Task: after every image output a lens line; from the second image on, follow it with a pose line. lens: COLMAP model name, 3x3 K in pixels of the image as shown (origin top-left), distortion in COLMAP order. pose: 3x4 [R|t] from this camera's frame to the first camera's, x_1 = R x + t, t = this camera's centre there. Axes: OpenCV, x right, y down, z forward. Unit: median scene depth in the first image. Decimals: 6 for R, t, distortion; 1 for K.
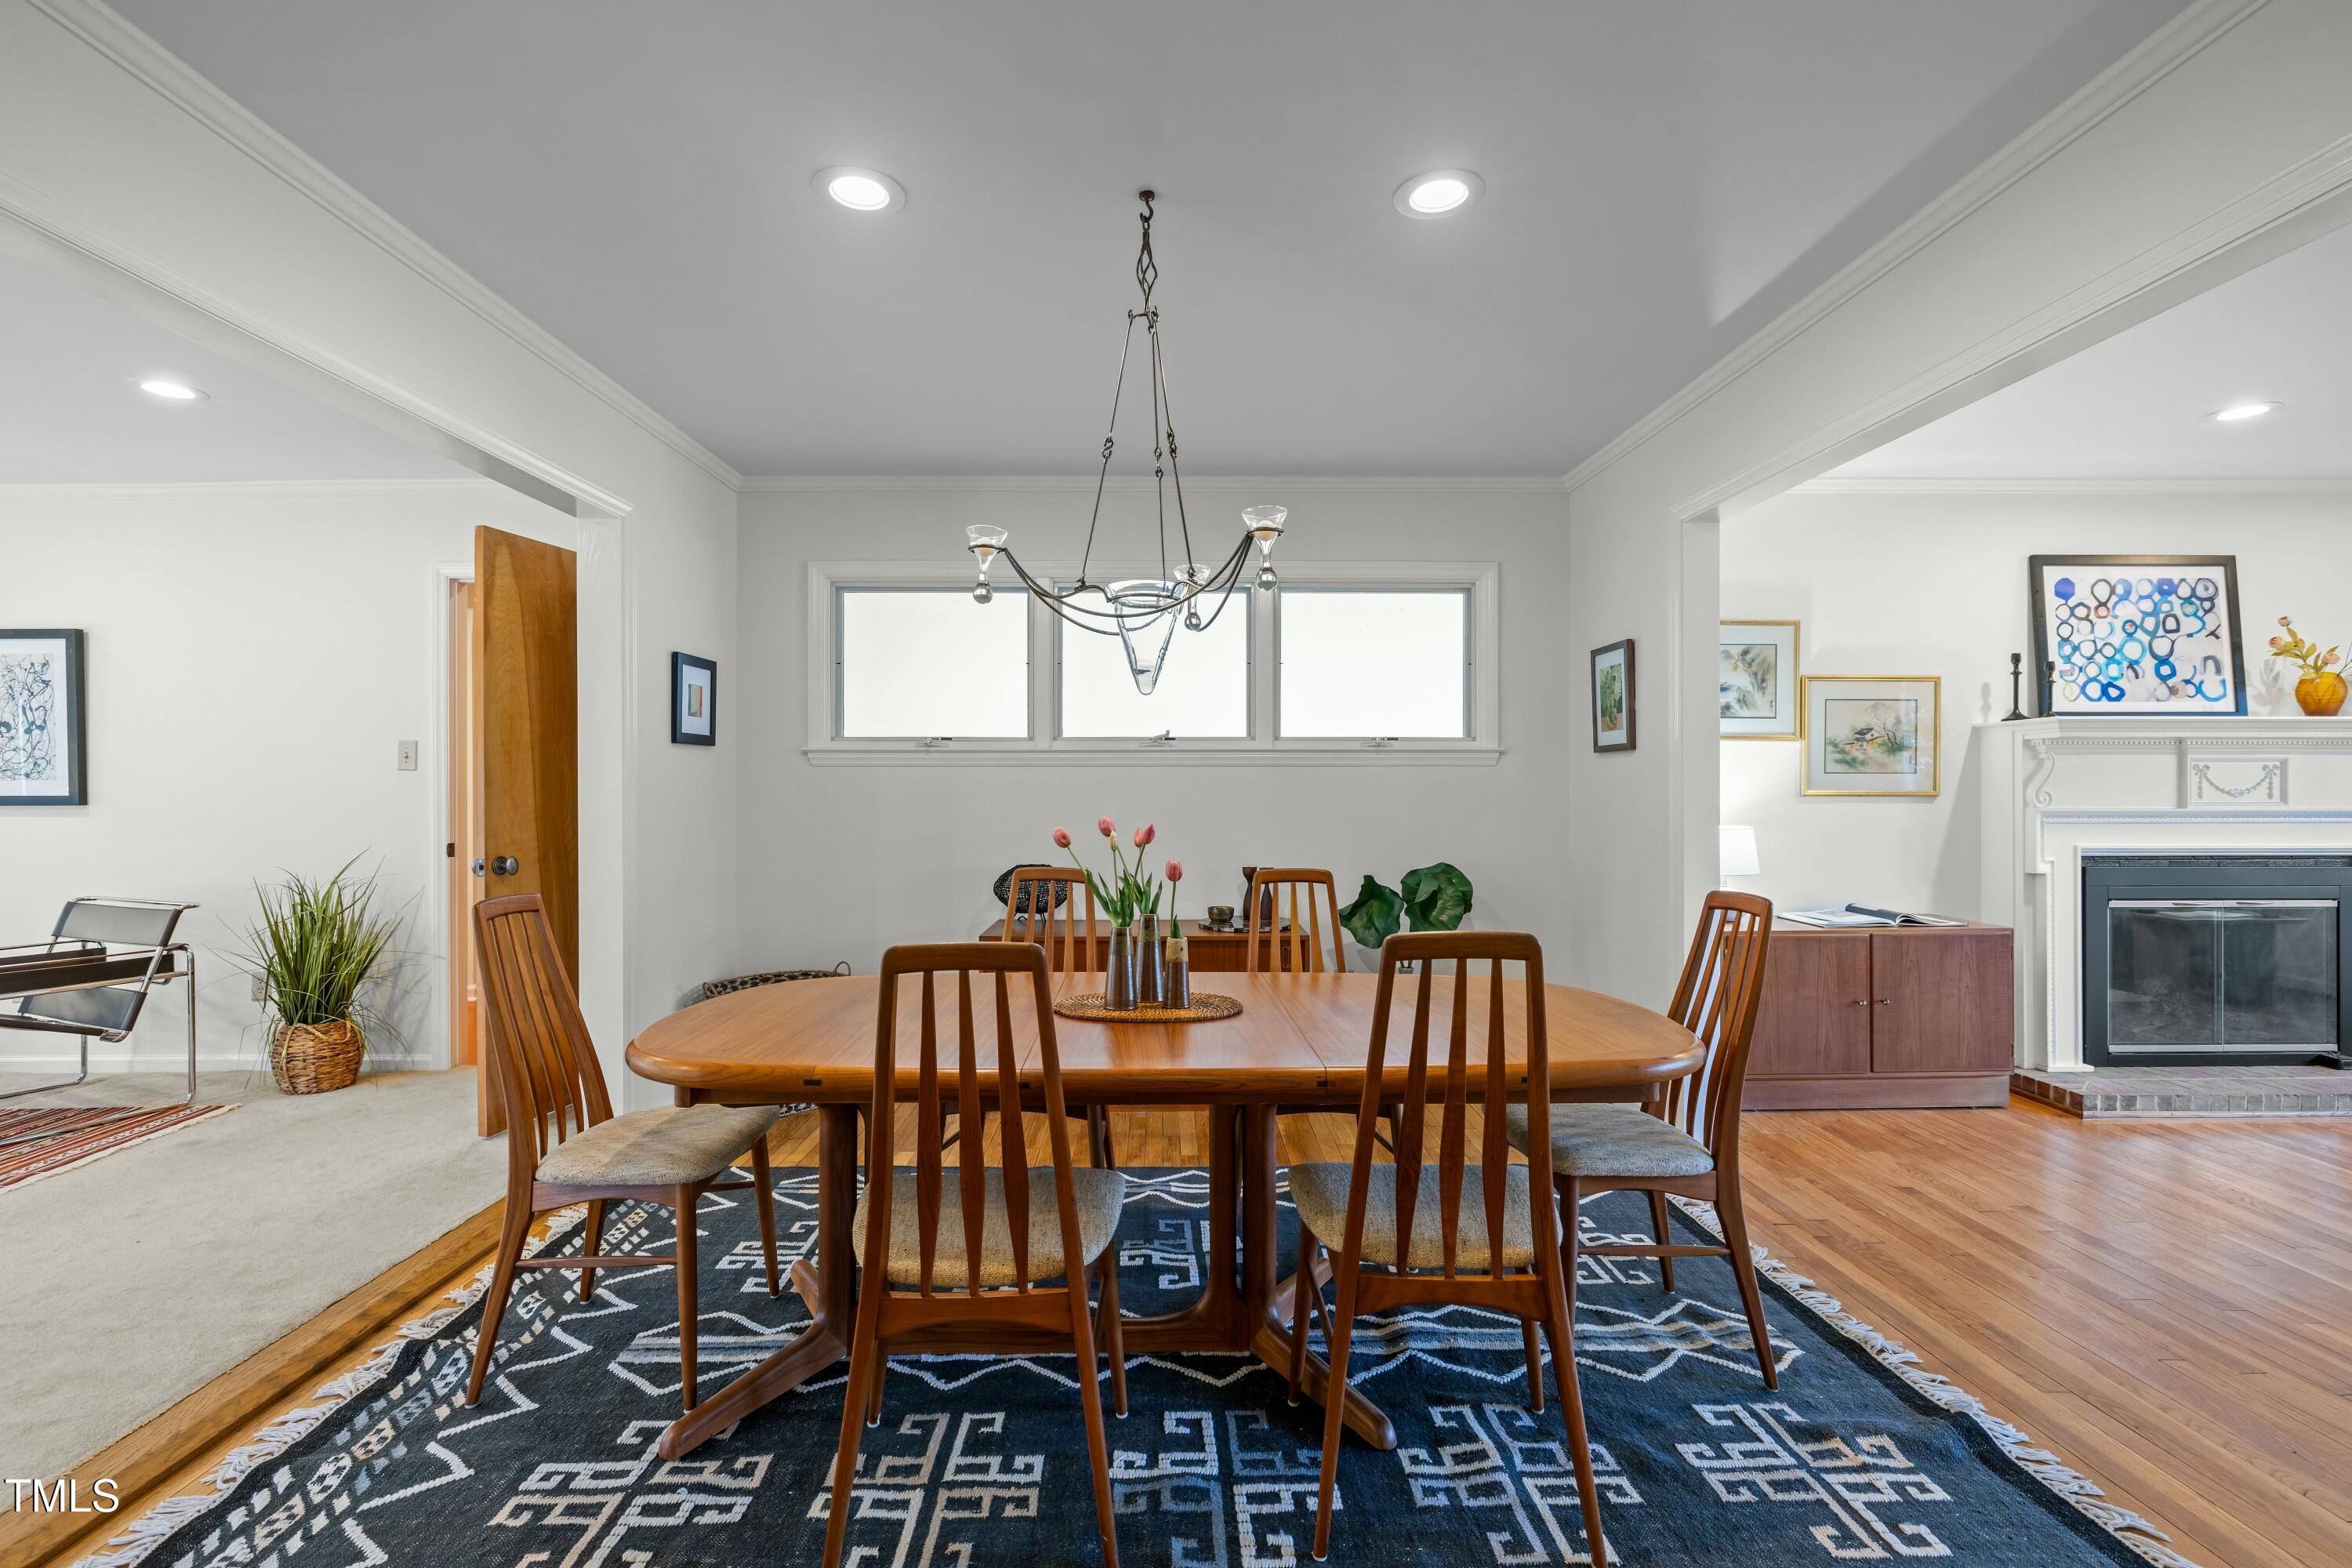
lens RADIAL K [[1068.4, 0, 1173.3], [0, 1068.4, 779.8], [0, 0, 1]] dist [-0.000831, 0.000043]
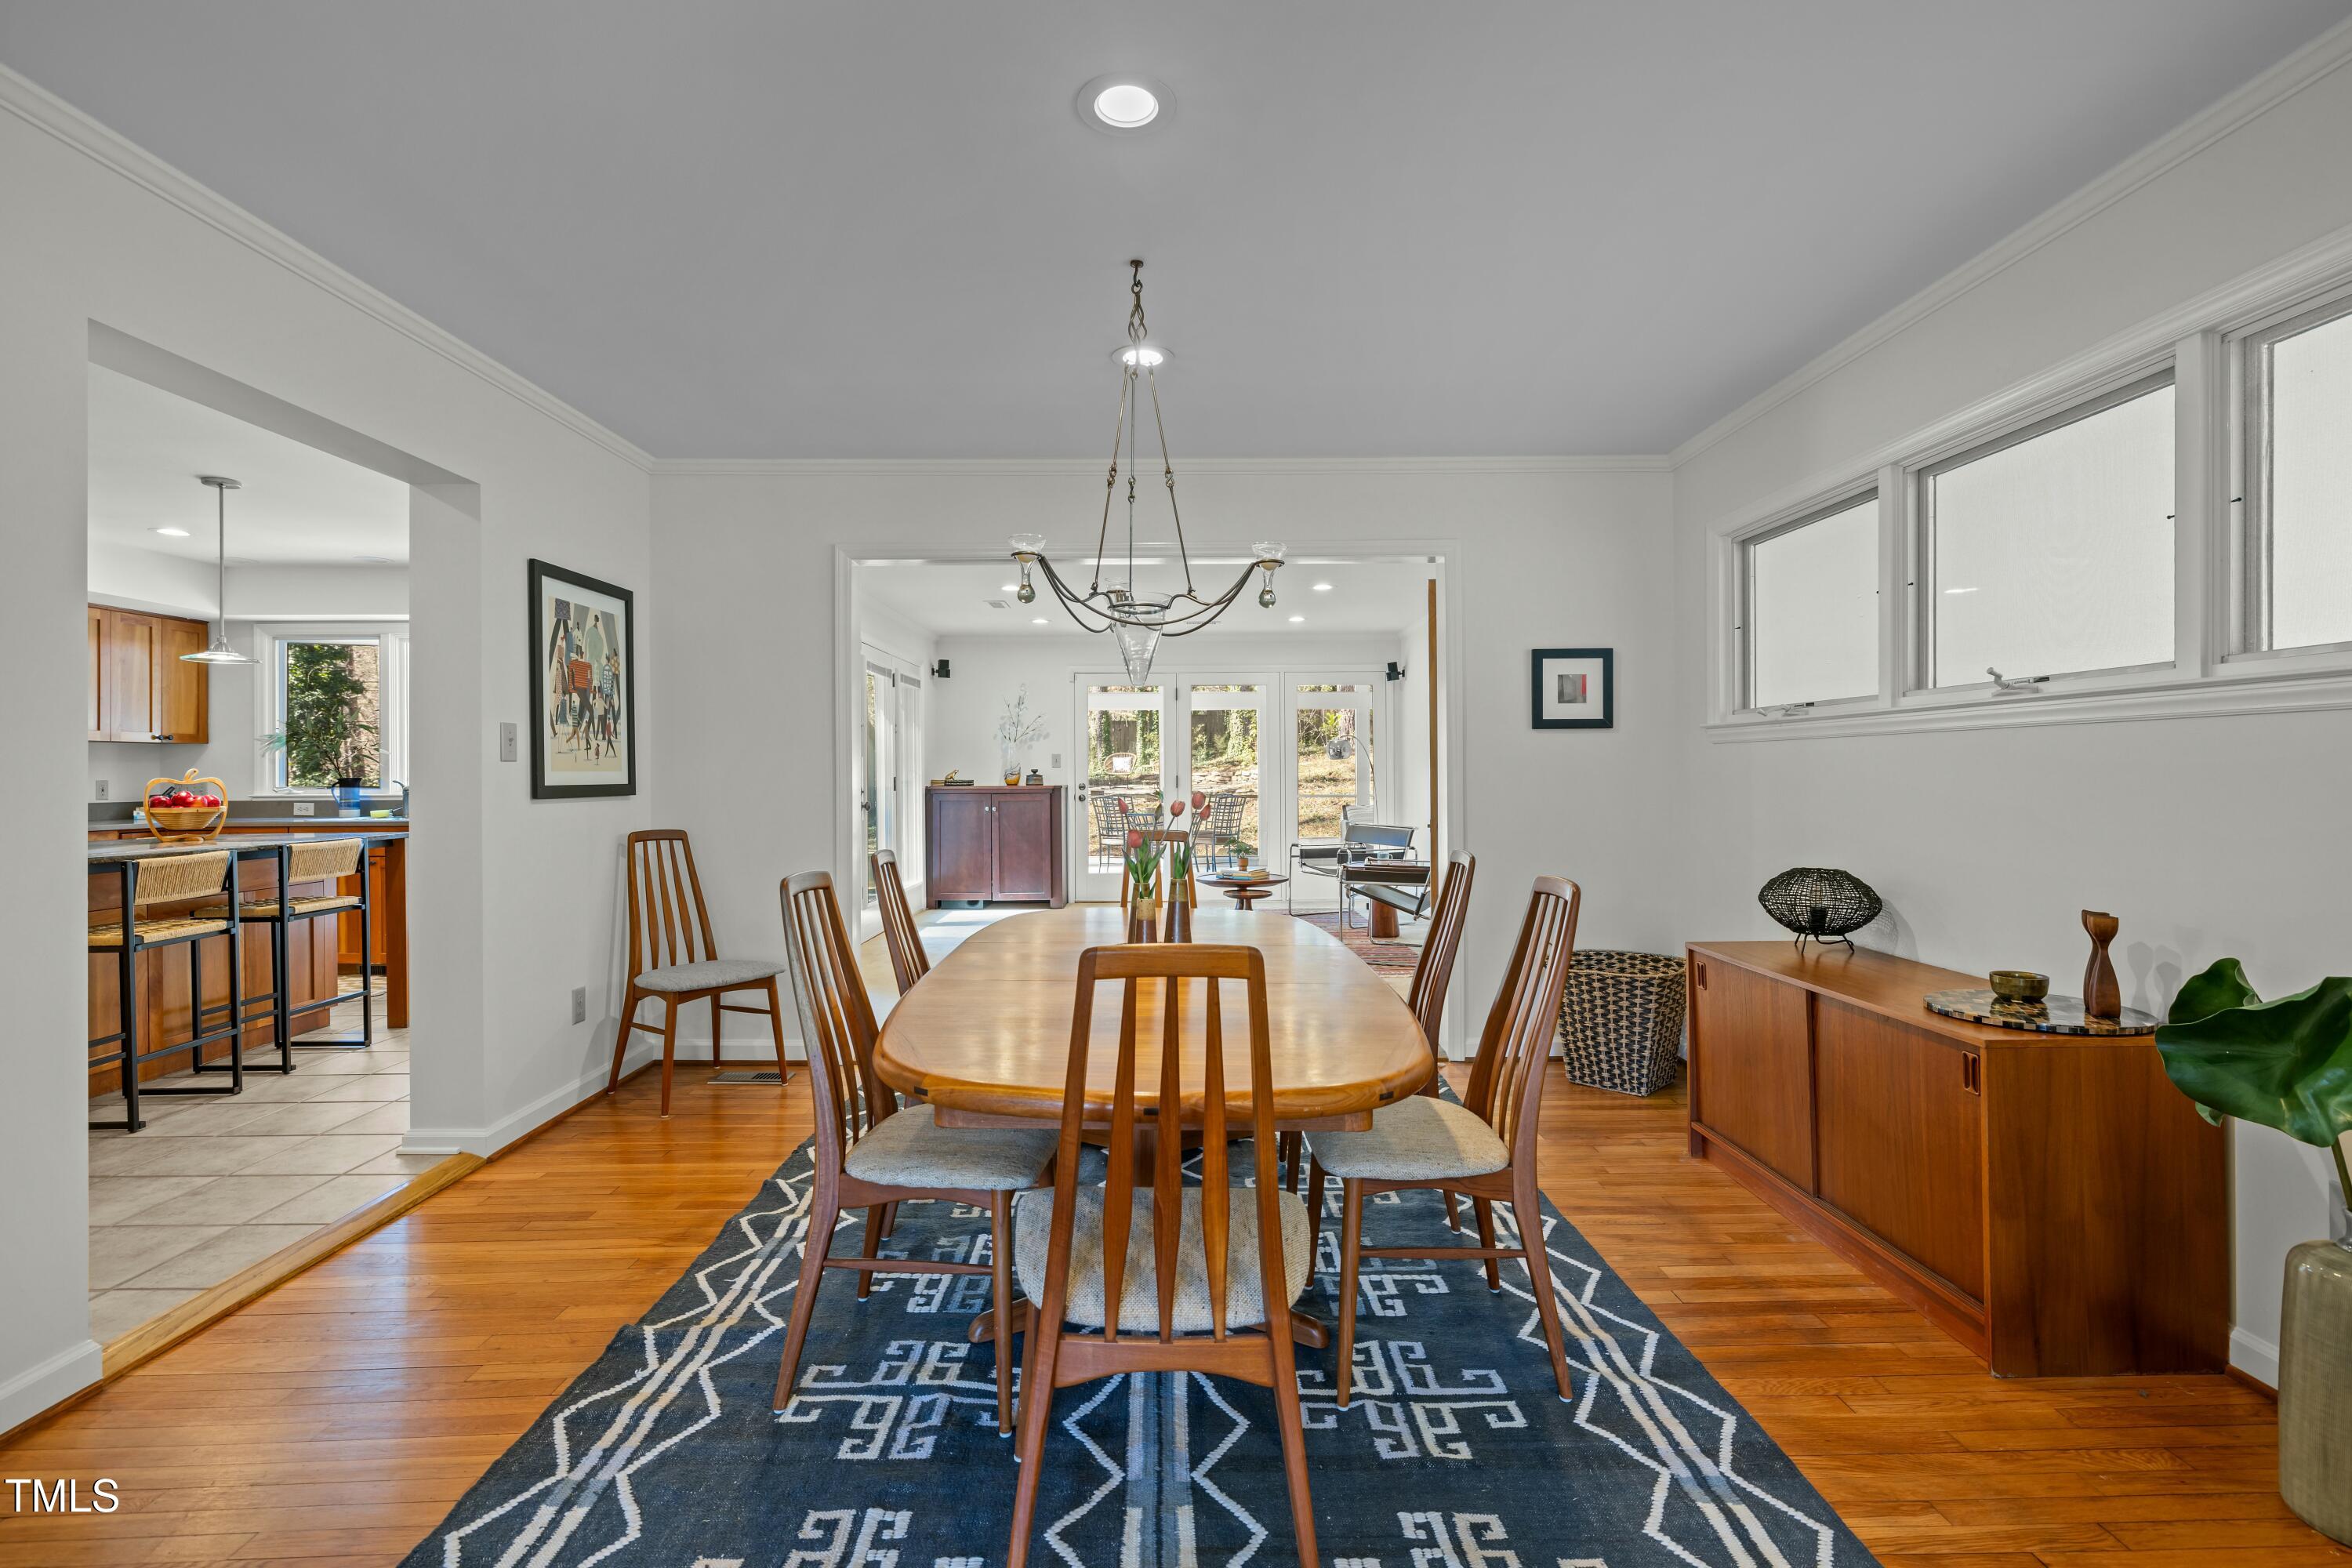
lens RADIAL K [[1068.4, 0, 1172.7], [0, 1068.4, 767.0], [0, 0, 1]] dist [-0.000831, 0.000043]
pose [[-0.006067, -0.003423, -0.999976, 0.589566], [0.010203, 0.999942, -0.003485, 0.006824], [0.999930, -0.010224, -0.006031, 0.534699]]
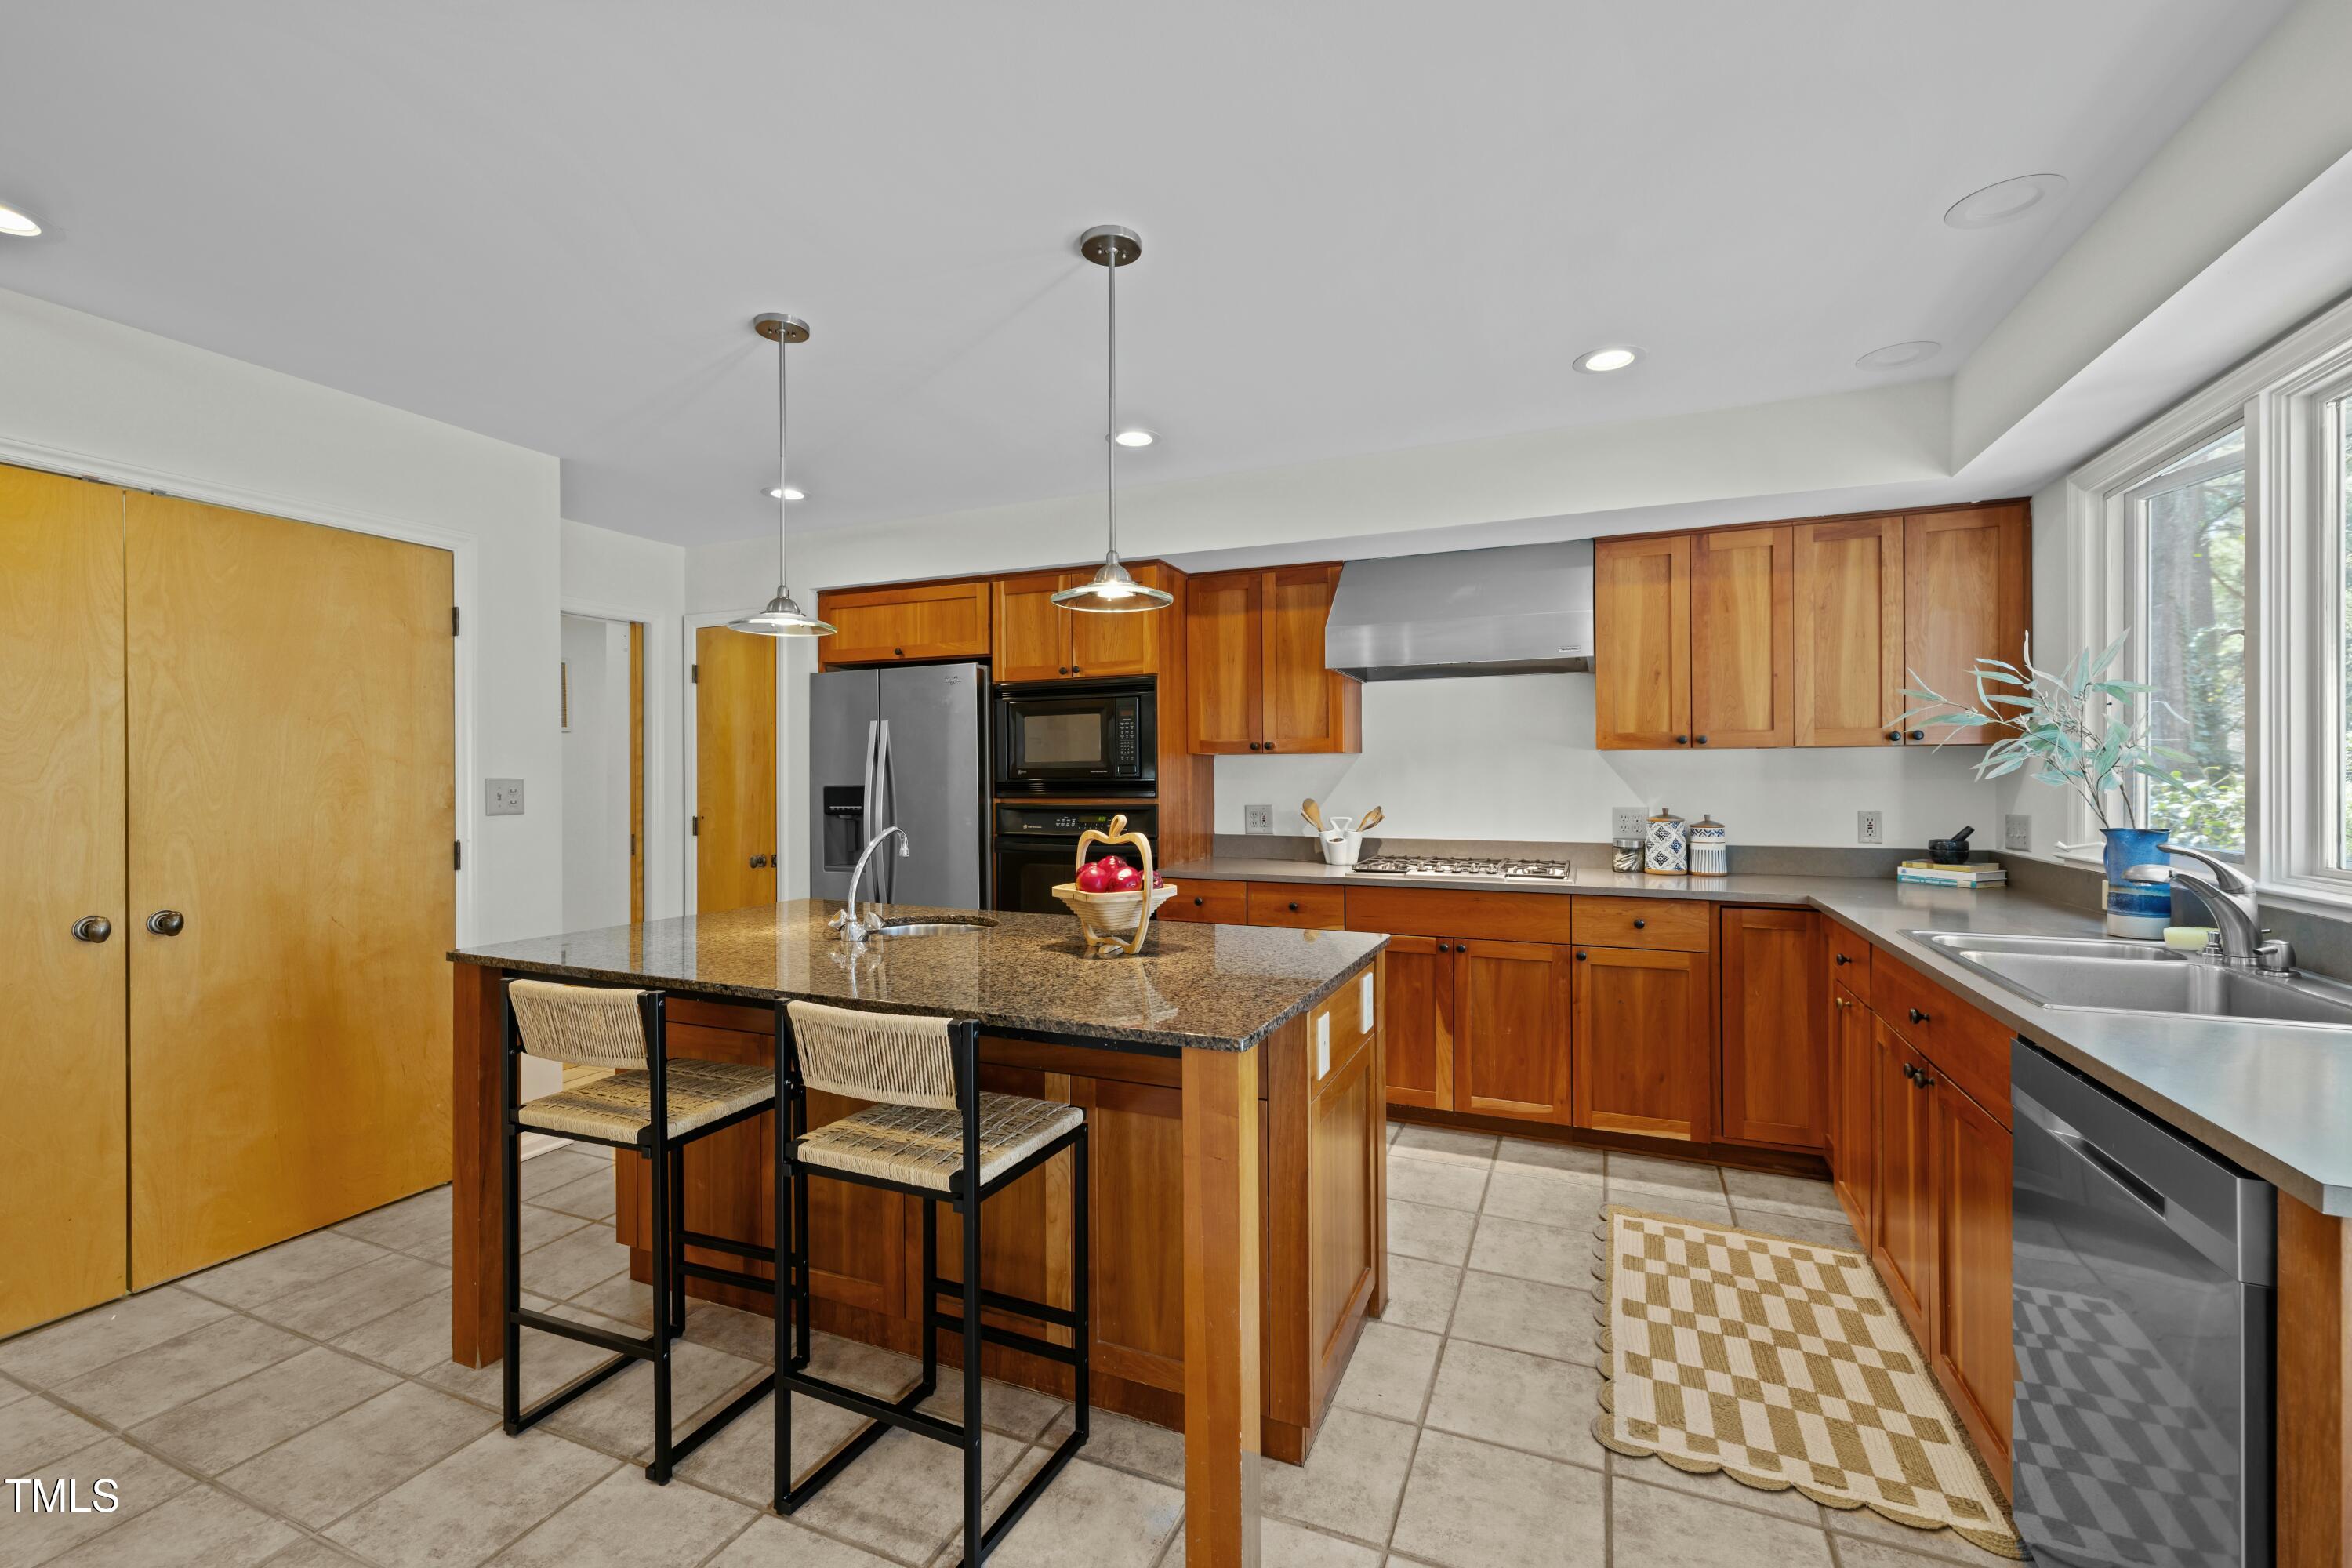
lens RADIAL K [[991.2, 0, 1185.9], [0, 991.2, 779.0], [0, 0, 1]] dist [0.003184, -0.000727]
pose [[-0.915363, 0.003697, 0.402613, -0.650051], [0.004251, 0.999991, 0.000483, -0.023050], [-0.402608, 0.002154, -0.915370, 0.041223]]
